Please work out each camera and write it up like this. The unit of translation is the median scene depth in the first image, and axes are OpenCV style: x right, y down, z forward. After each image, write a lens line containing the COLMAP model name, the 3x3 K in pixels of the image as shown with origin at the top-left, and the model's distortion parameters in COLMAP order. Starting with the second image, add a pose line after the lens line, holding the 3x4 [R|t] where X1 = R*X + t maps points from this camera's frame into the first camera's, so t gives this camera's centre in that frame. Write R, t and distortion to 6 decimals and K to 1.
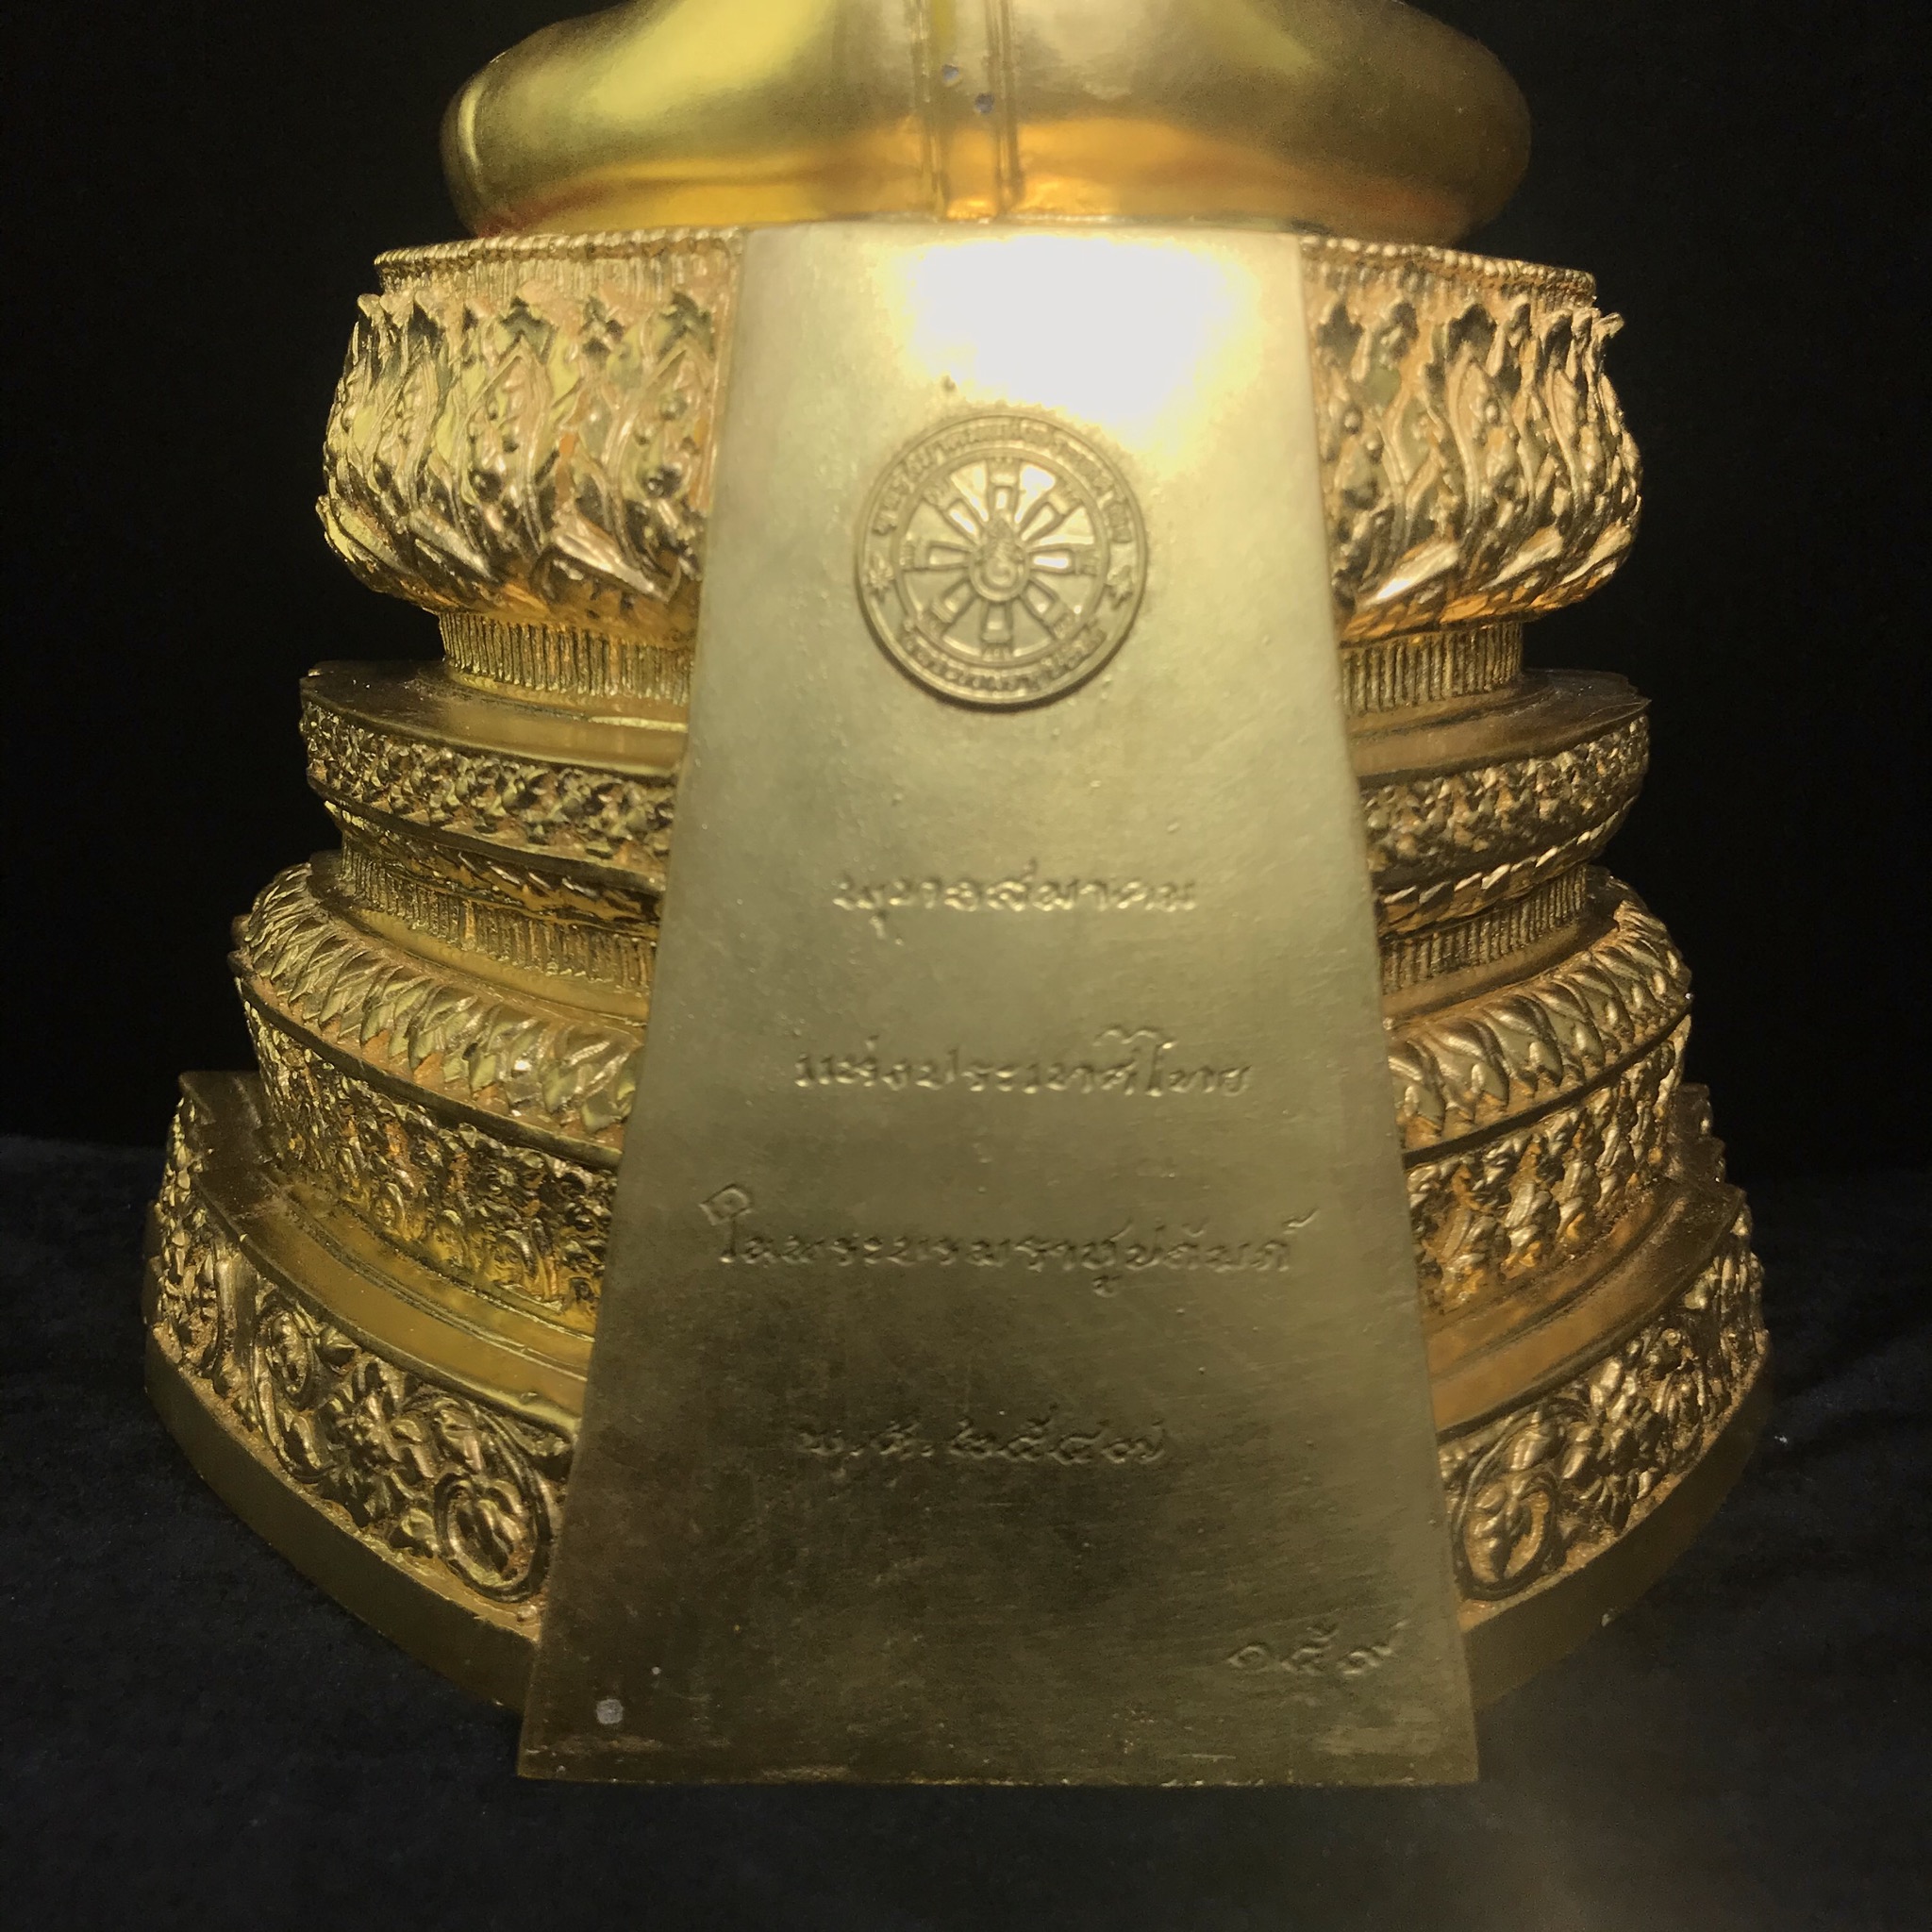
lens RADIAL K [[2185.7, 0, 963.0], [0, 2185.7, 955.8], [0, 0, 1]] dist [0.138789, -0.625120]
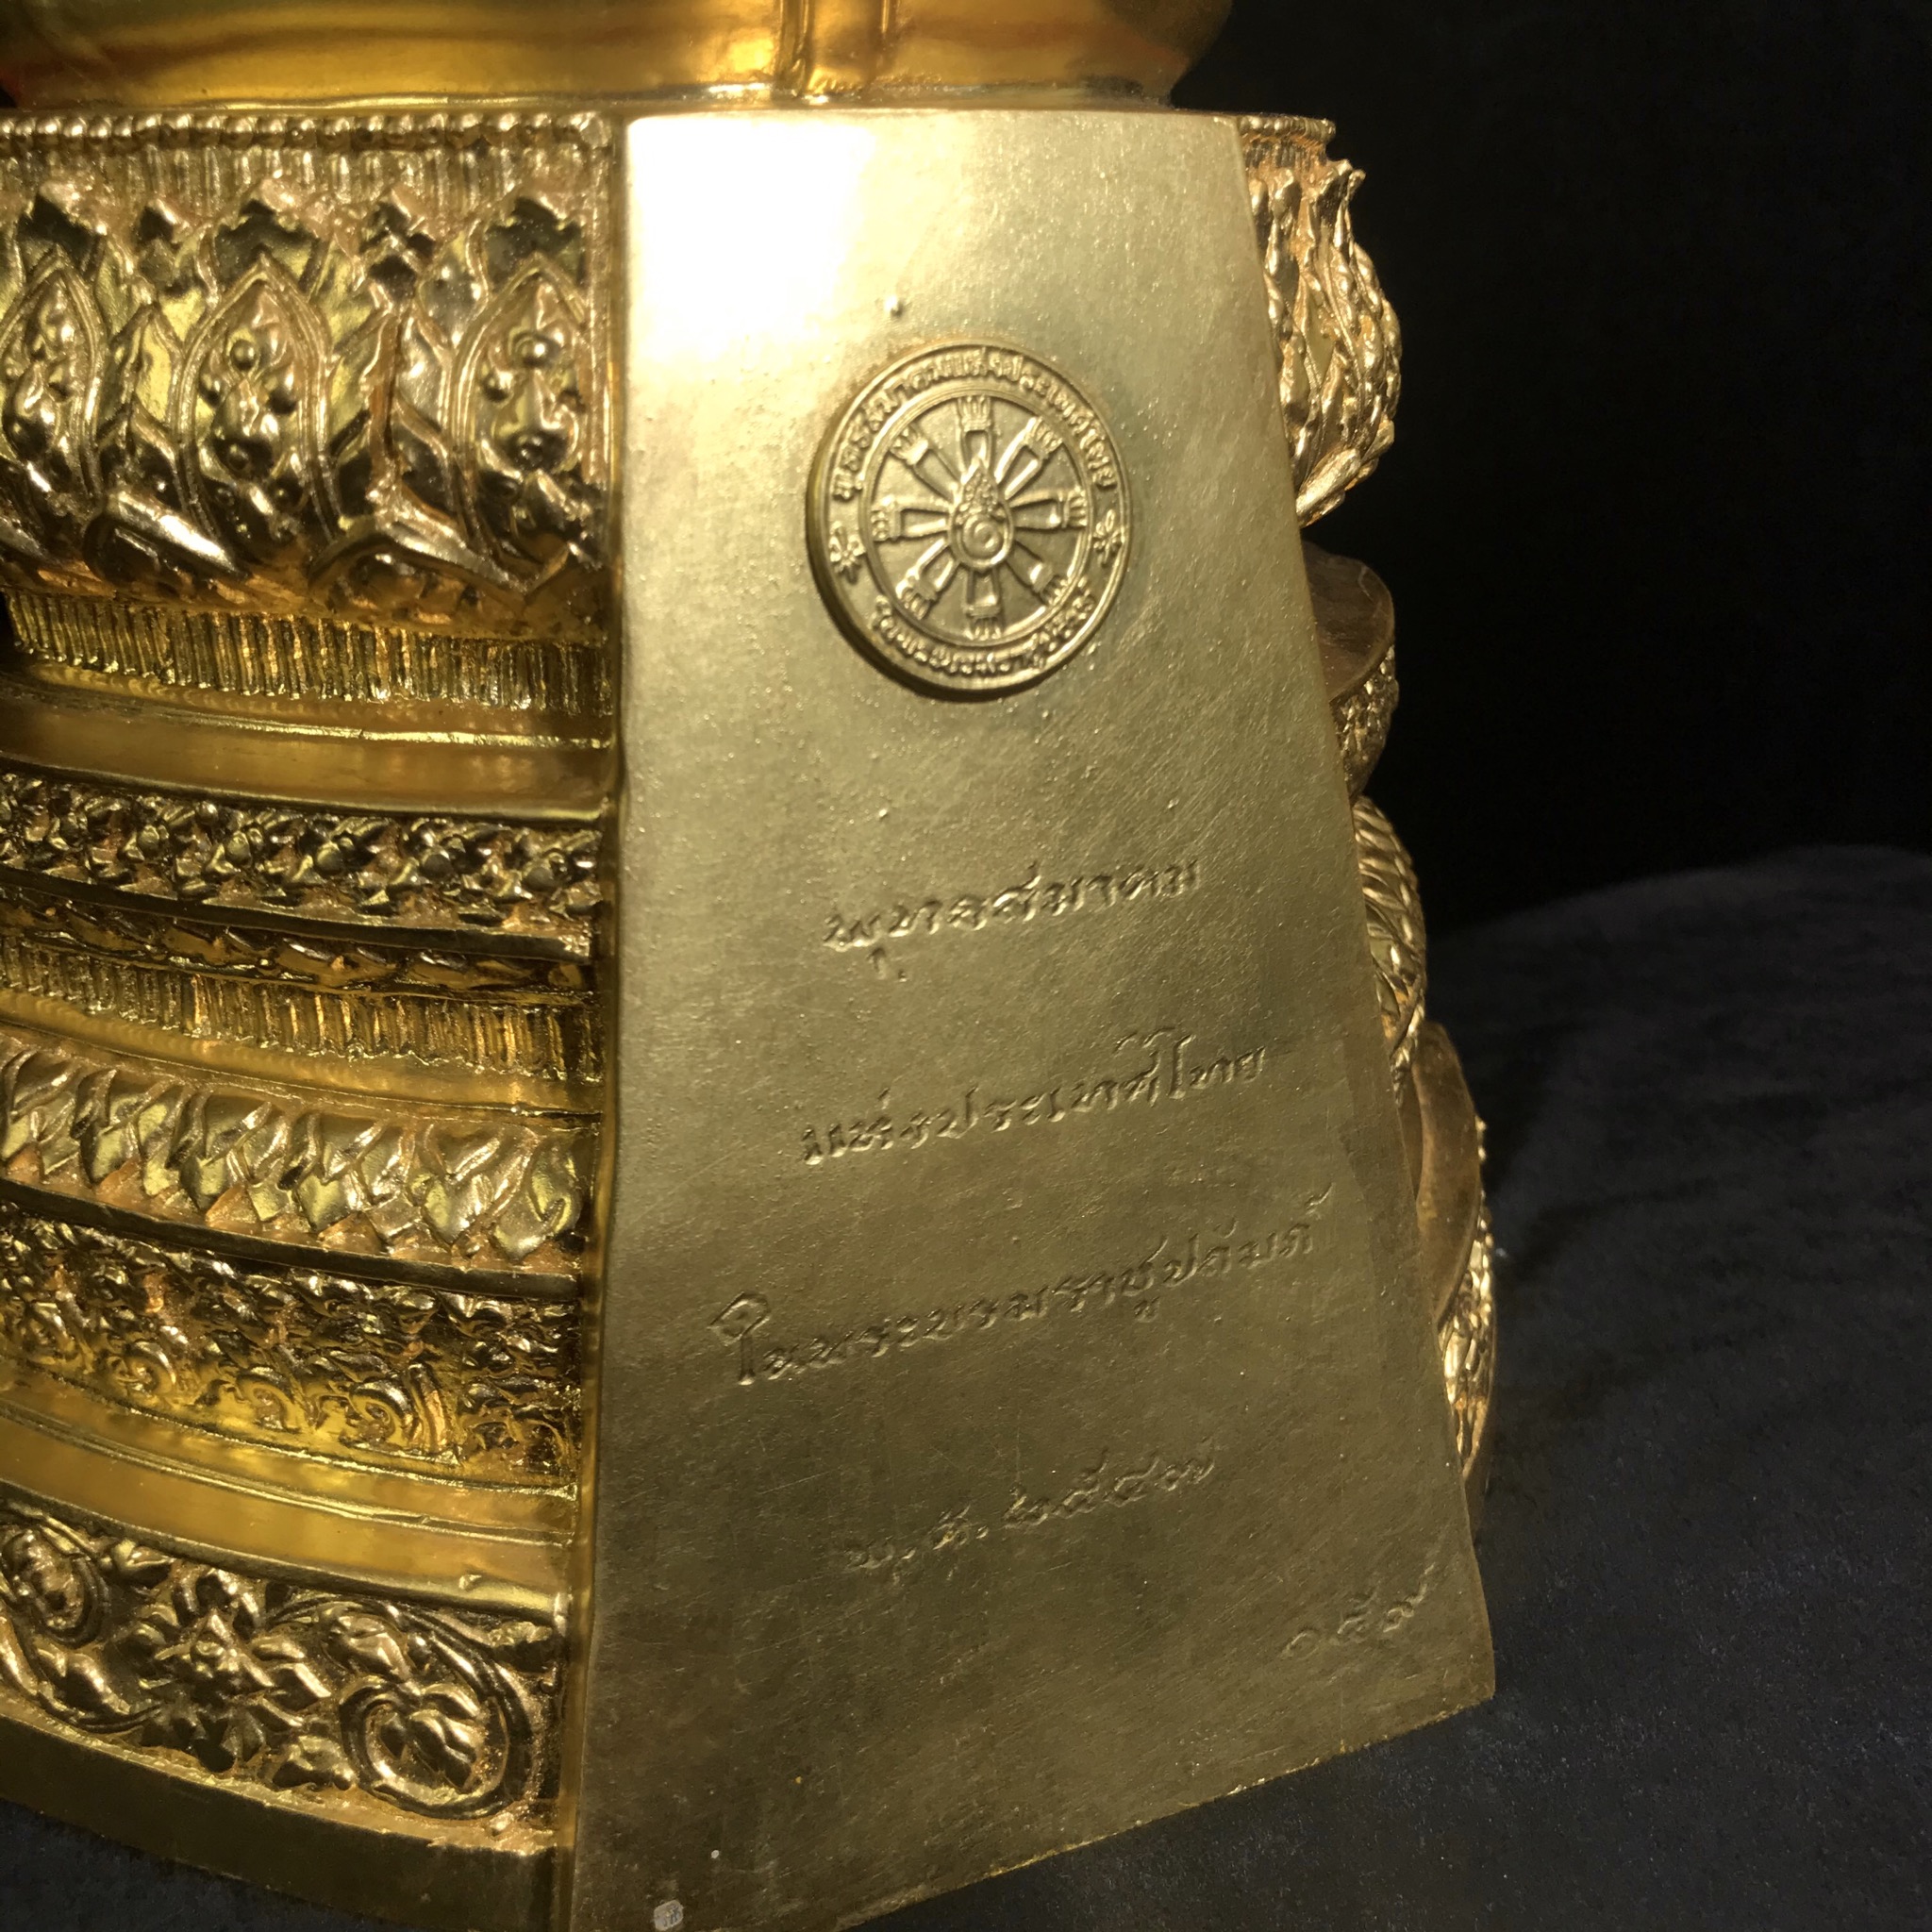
lens RADIAL K [[2195.0, 0, 964.0], [0, 2195.0, 957.9], [0, 0, 1]] dist [-0.002272, -0.022870]
pose [[0.907331, -0.161408, 0.388198, -0.306895], [0.115495, 0.983535, 0.138996, -0.118778], [-0.404241, -0.081281, 0.911034, 0.198190]]
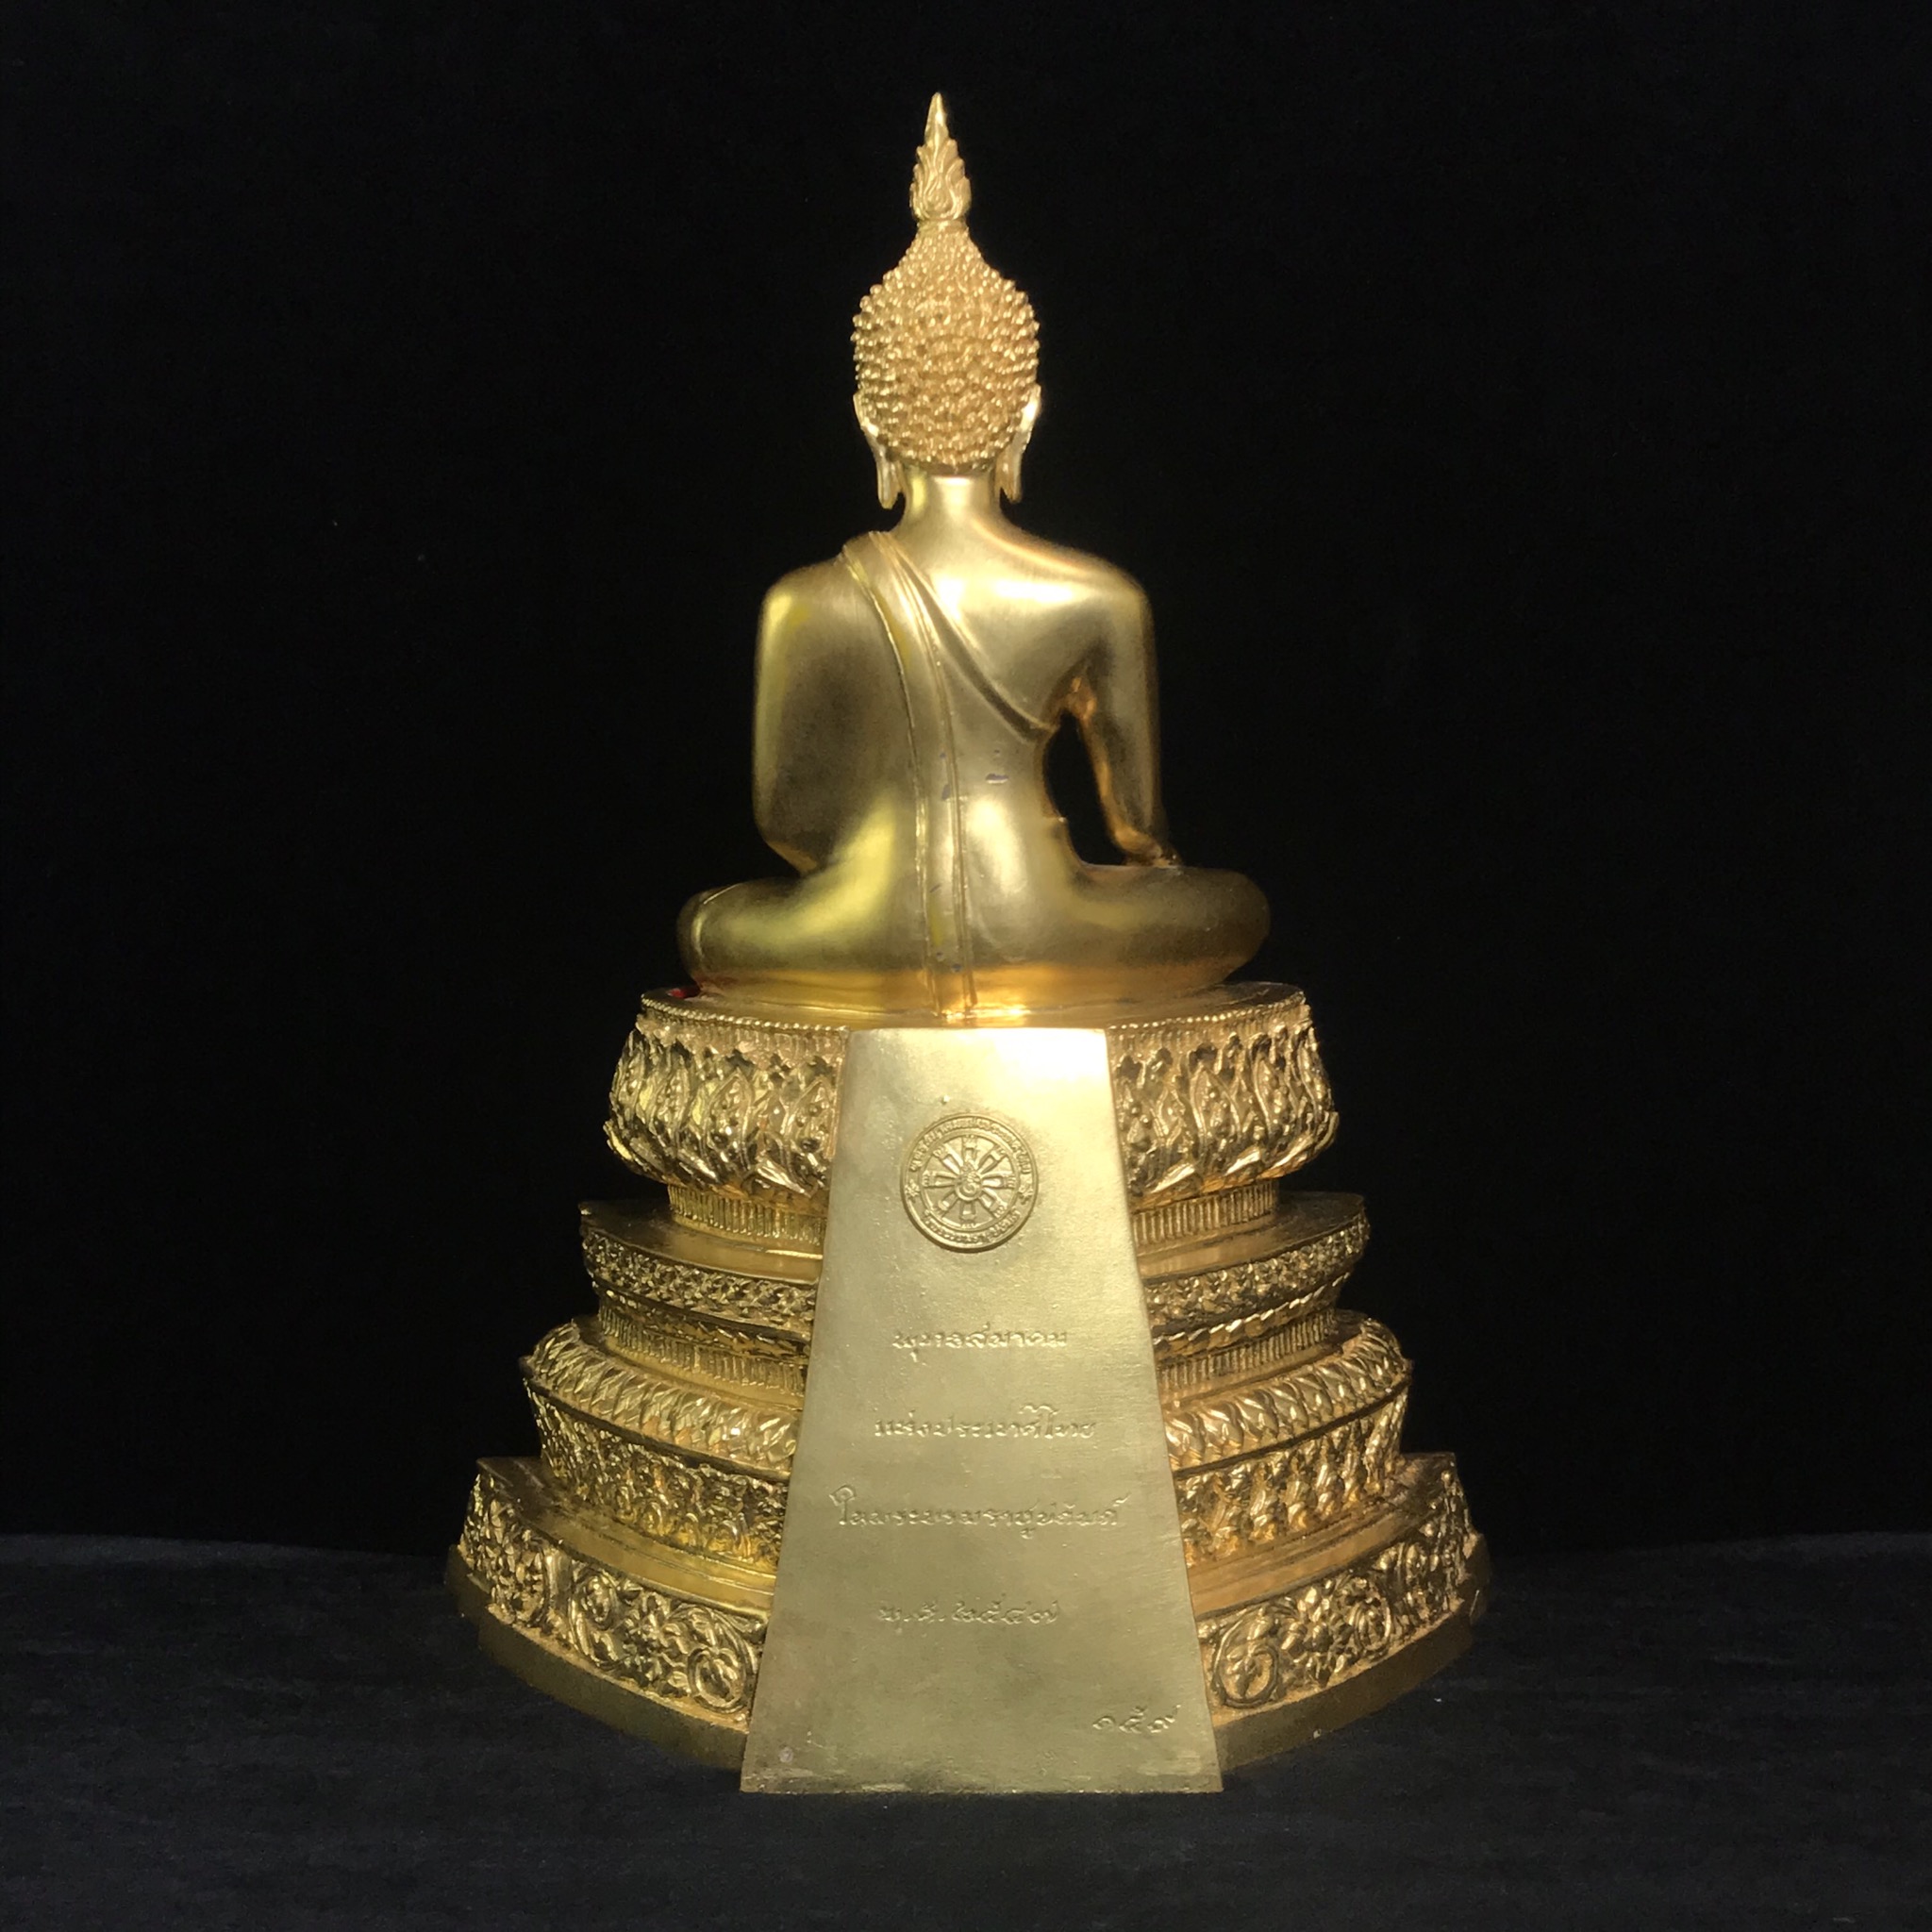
lens RADIAL K [[3026.9, 0, 961.3], [0, 3026.9, 954.3], [0, 0, 1]] dist [0.364456, -2.094030]
pose [[0.999412, -0.019626, -0.028110, 0.087461], [0.015456, 0.989807, -0.141572, 0.017112], [0.030602, 0.141055, 0.989529, -1.770734]]
